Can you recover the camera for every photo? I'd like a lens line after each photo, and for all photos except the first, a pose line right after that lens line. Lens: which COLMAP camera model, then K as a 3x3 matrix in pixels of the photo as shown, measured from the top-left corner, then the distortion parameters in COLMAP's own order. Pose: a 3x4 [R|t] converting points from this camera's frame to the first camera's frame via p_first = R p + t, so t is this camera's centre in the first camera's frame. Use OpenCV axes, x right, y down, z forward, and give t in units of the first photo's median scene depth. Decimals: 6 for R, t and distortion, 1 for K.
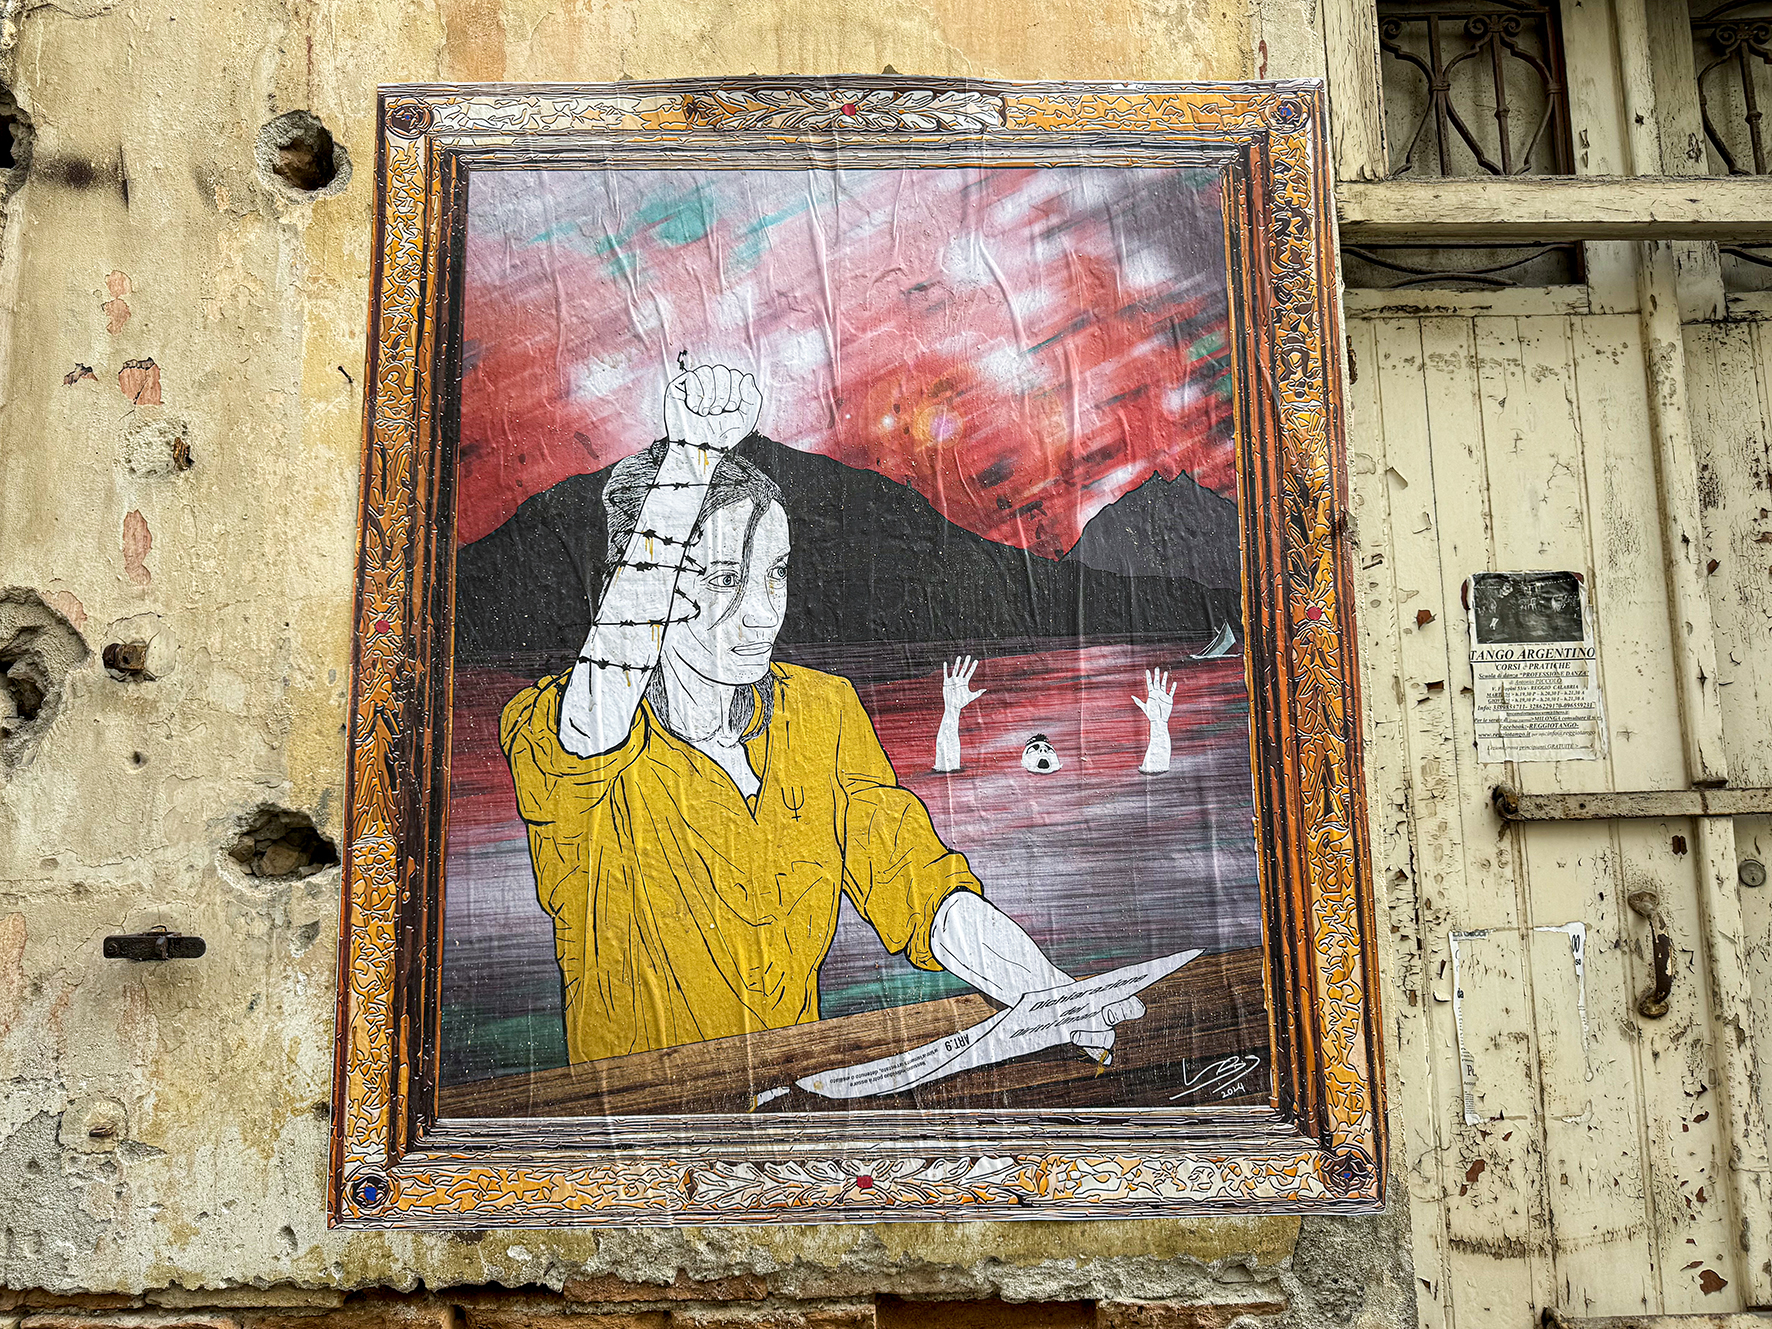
lens RADIAL K [[1300.0, 0, 884.4], [0, 1300.0, 677.2], [0, 0, 1]] dist [0.015418, -0.007488]
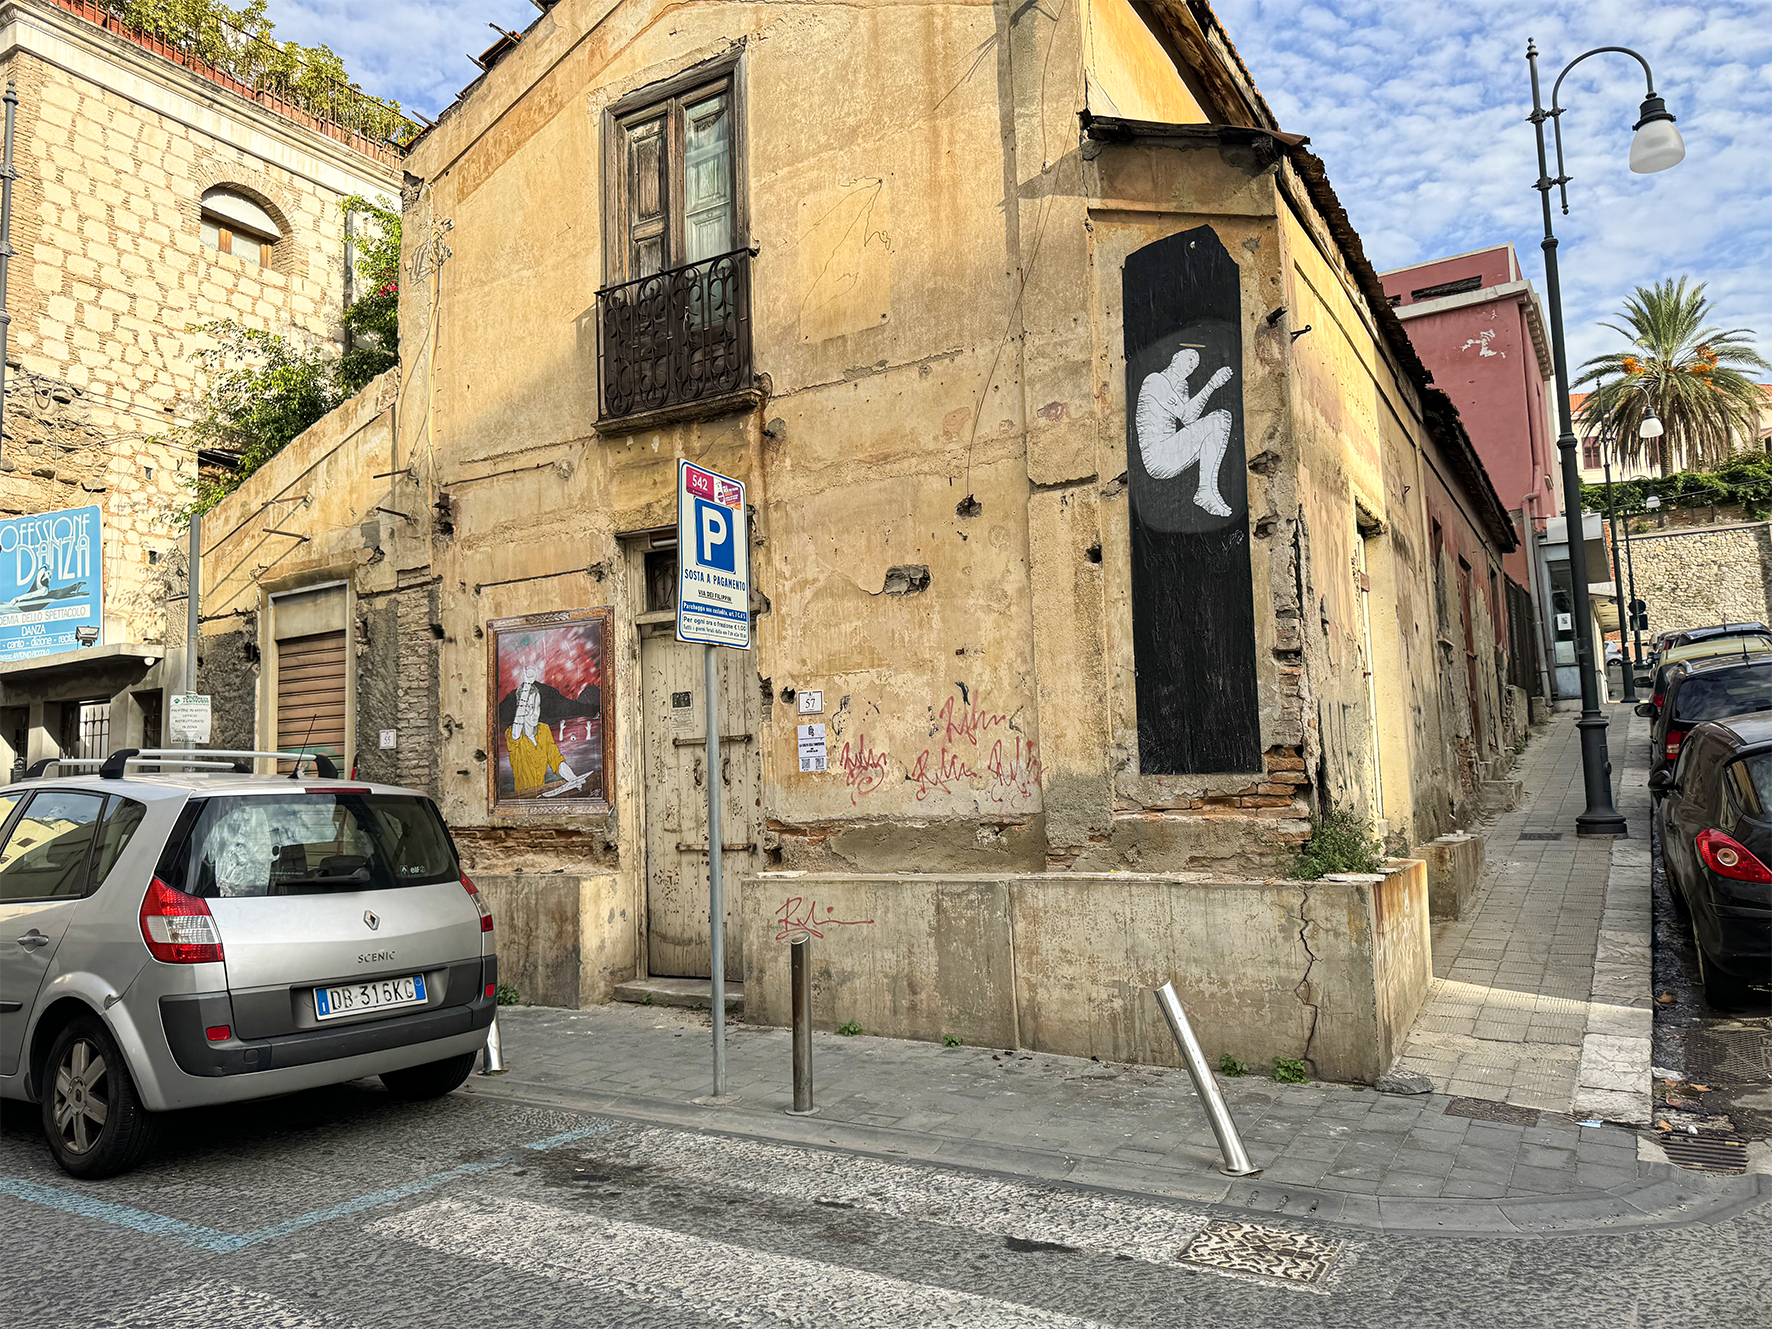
lens RADIAL K [[1300.0, 0, 885.7], [0, 1300.0, 658.6], [0, 0, 1]] dist [0.015418, -0.007488]
pose [[0.852943, -0.059185, -0.518637, 4.113594], [0.090902, 0.995212, 0.035925, -0.349323], [0.514028, -0.077787, 0.854239, -3.009500]]
